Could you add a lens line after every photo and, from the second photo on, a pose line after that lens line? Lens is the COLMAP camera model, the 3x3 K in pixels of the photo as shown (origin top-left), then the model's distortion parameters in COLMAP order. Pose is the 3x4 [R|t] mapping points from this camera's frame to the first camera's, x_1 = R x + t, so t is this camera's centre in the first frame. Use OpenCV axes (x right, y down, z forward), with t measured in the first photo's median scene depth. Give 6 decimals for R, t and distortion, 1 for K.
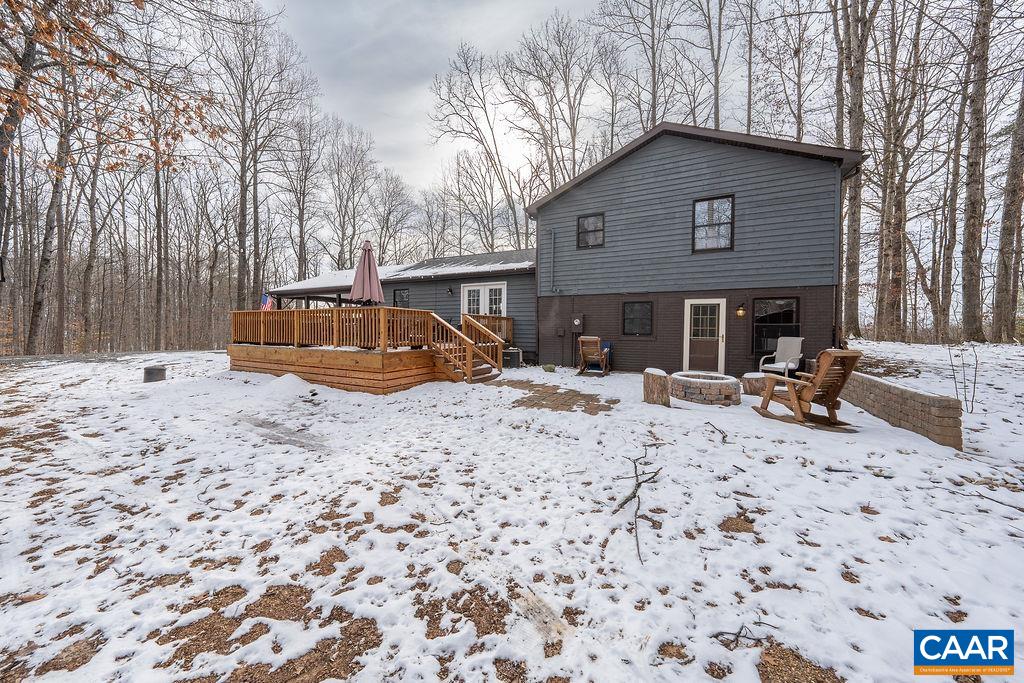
lens RADIAL K [[368.8, 0, 504.5], [0, 368.8, 340.4], [0, 0, 1]] dist [0.000221, 0.000055]
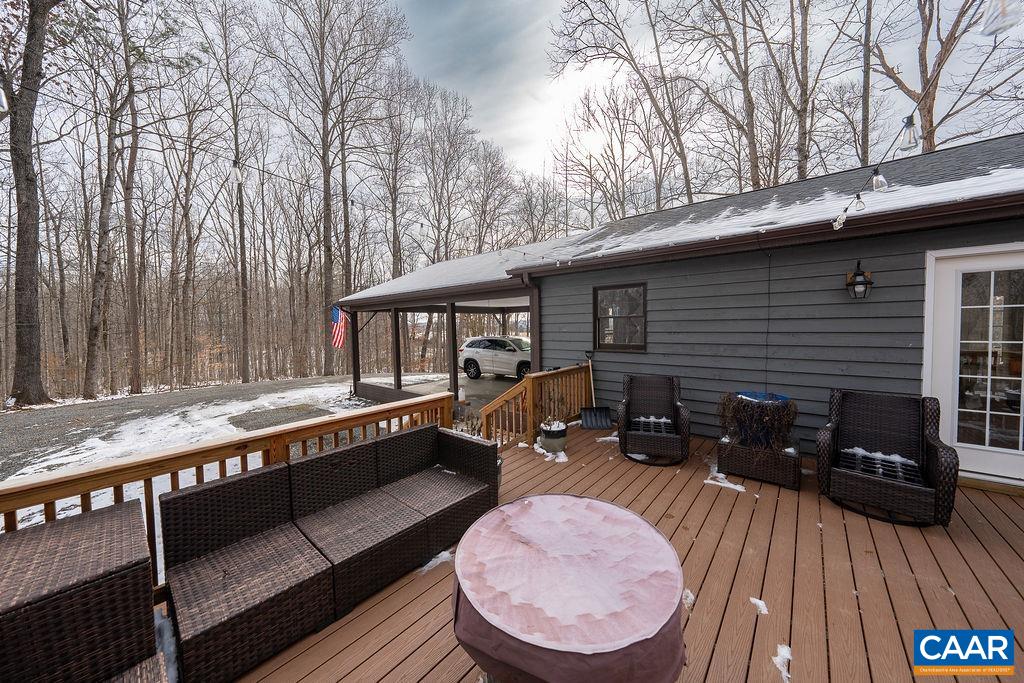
lens RADIAL K [[350.1, 0, 512.0], [0, 350.1, 341.5], [0, 0, 1]] dist [-0.001296, -0.000054]
pose [[0.980147, -0.022560, -0.196982, -0.330124], [0.028796, 0.999169, 0.028853, -0.094537], [0.196168, -0.033952, 0.979982, 0.629423]]
